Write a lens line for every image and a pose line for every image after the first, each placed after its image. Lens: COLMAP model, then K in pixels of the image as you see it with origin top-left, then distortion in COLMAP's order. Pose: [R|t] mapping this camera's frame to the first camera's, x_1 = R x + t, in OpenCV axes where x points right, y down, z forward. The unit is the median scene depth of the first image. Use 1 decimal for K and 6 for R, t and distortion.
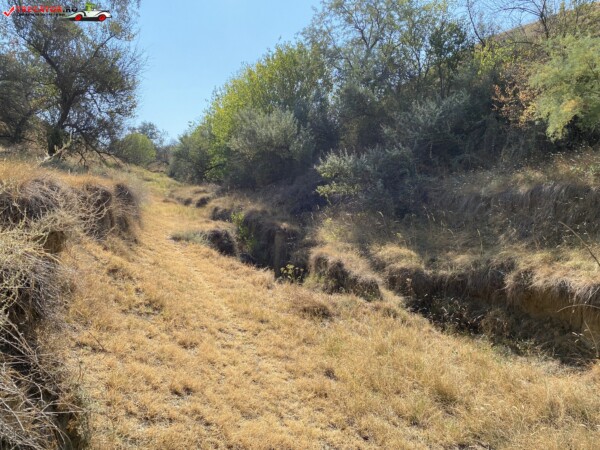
lens RADIAL K [[449.2, 0, 298.8], [0, 449.2, 225.1], [0, 0, 1]] dist [0.038562, -0.060177]
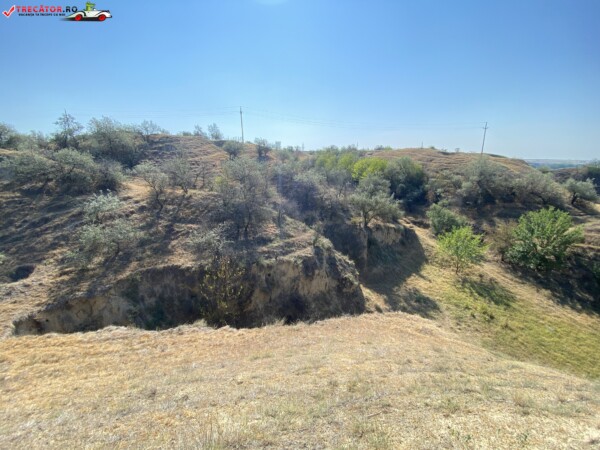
lens RADIAL K [[237.7, 0, 298.9], [0, 237.7, 225.4], [0, 0, 1]] dist [0.006459, -0.015168]
pose [[0.997616, 0.014541, -0.067461, -0.897162], [0.001658, 0.972213, 0.234090, -0.483036], [0.068990, -0.233644, 0.969872, -1.991298]]
